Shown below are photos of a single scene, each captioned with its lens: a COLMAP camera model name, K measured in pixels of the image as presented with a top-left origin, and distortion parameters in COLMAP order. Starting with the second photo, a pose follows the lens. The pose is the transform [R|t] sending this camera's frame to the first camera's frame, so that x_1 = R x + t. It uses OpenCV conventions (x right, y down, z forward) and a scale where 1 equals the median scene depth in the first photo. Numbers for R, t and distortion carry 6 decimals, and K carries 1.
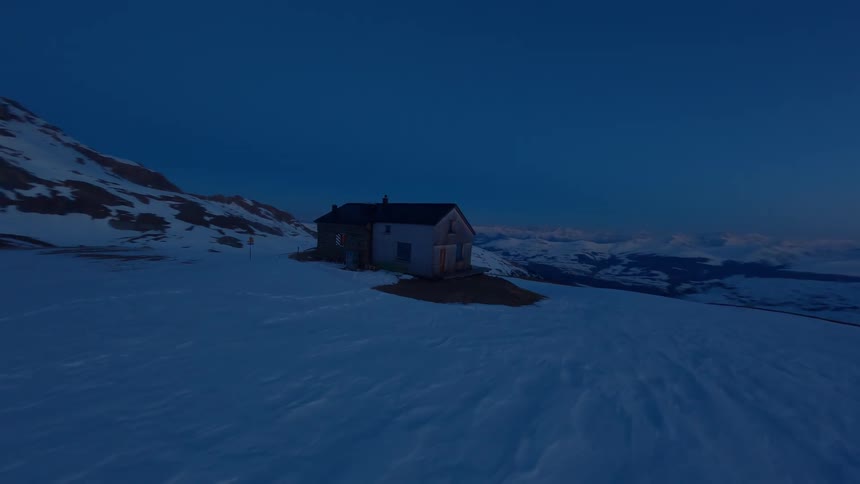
lens RADIAL K [[257.3, 0, 432.2], [0, 257.3, 241.3], [0, 0, 1]] dist [-0.003147, -0.000012]
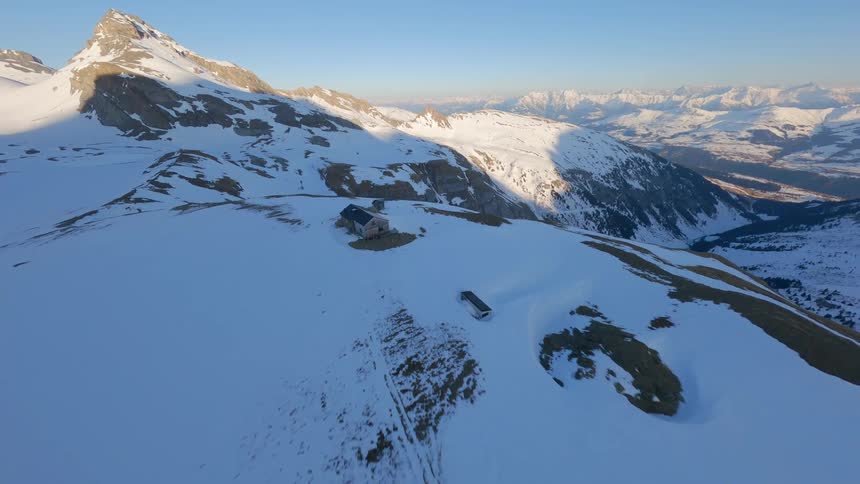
lens RADIAL K [[278.1, 0, 430.0], [0, 278.1, 242.0], [0, 0, 1]] dist [-0.001213, 0.000198]
pose [[0.949299, 0.076653, -0.304888, 0.058398], [0.050281, 0.920315, 0.387933, -0.036525], [0.310329, -0.383594, 0.869800, -0.055465]]
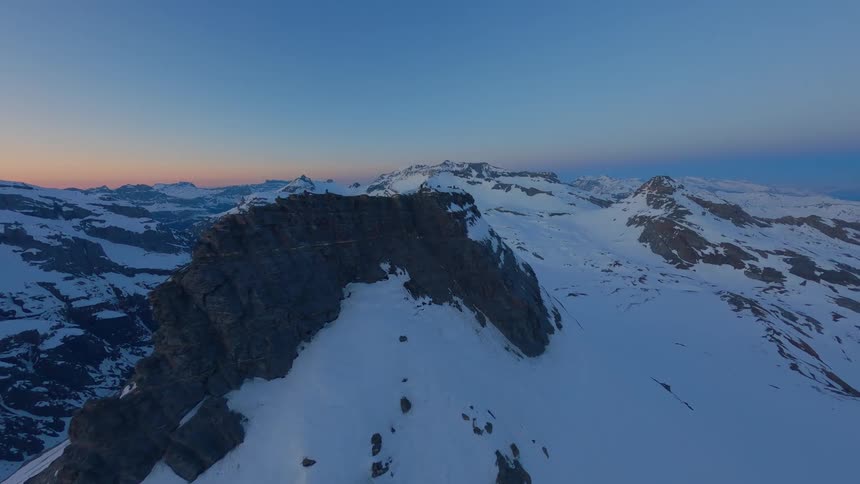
lens RADIAL K [[267.3, 0, 429.4], [0, 267.3, 240.7], [0, 0, 1]] dist [0.006975, 0.000074]
pose [[0.088145, 0.172617, -0.981037, 0.137446], [-0.071358, 0.983435, 0.166627, -0.301239], [0.993548, 0.055317, 0.099002, -0.834000]]
